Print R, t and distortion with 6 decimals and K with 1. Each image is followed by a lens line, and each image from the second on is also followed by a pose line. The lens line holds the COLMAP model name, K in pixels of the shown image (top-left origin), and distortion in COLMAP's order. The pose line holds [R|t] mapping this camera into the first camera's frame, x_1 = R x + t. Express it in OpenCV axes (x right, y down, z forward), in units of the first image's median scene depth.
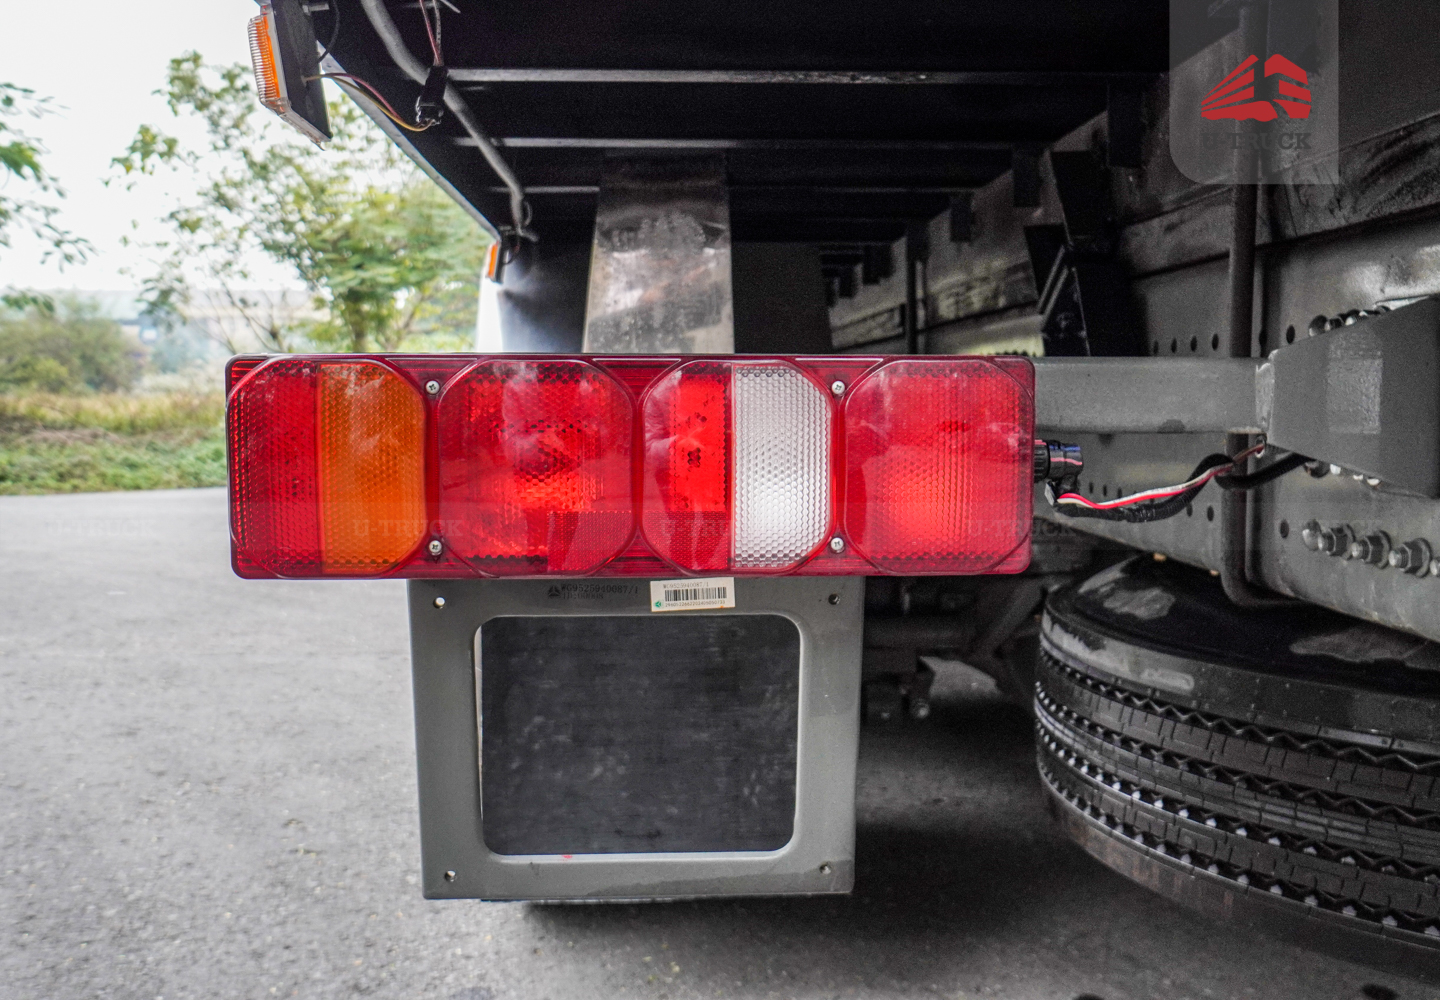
lens RADIAL K [[1349.9, 0, 720.6], [0, 1349.9, 500.8], [0, 0, 1]] dist [0.017088, 0.000000]
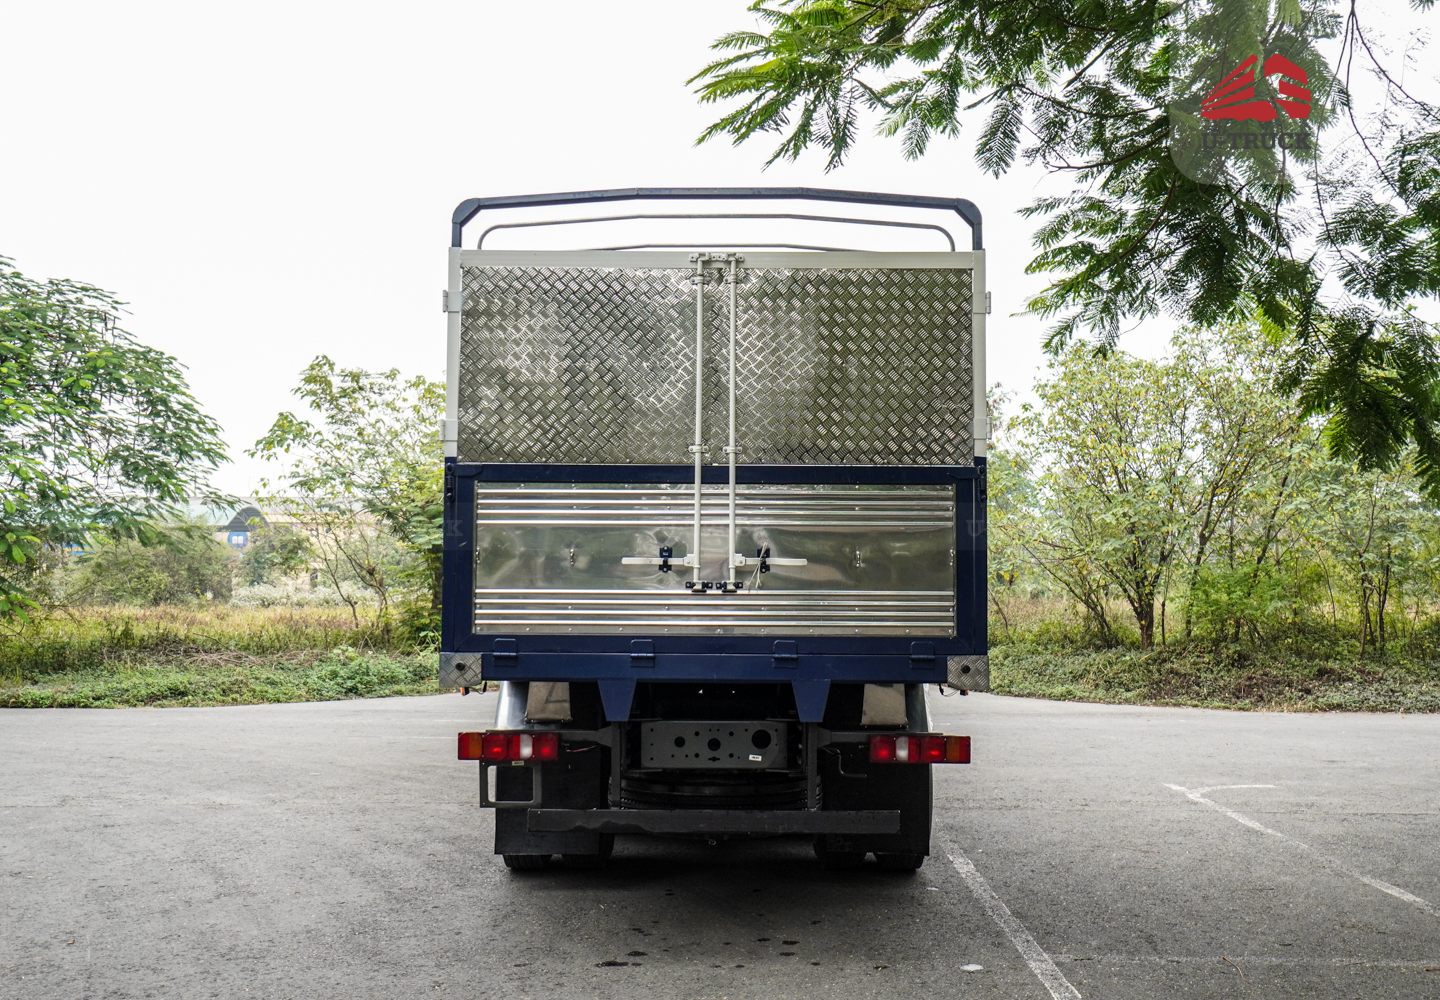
lens RADIAL K [[1349.9, 0, 719.8], [0, 1349.9, 498.8], [0, 0, 1]] dist [0.017088, 0.000000]
pose [[0.998858, 0.003382, -0.047656, 0.079250], [-0.010349, 0.989127, -0.146698, -0.015483], [0.046642, 0.147023, 0.988033, -0.358672]]
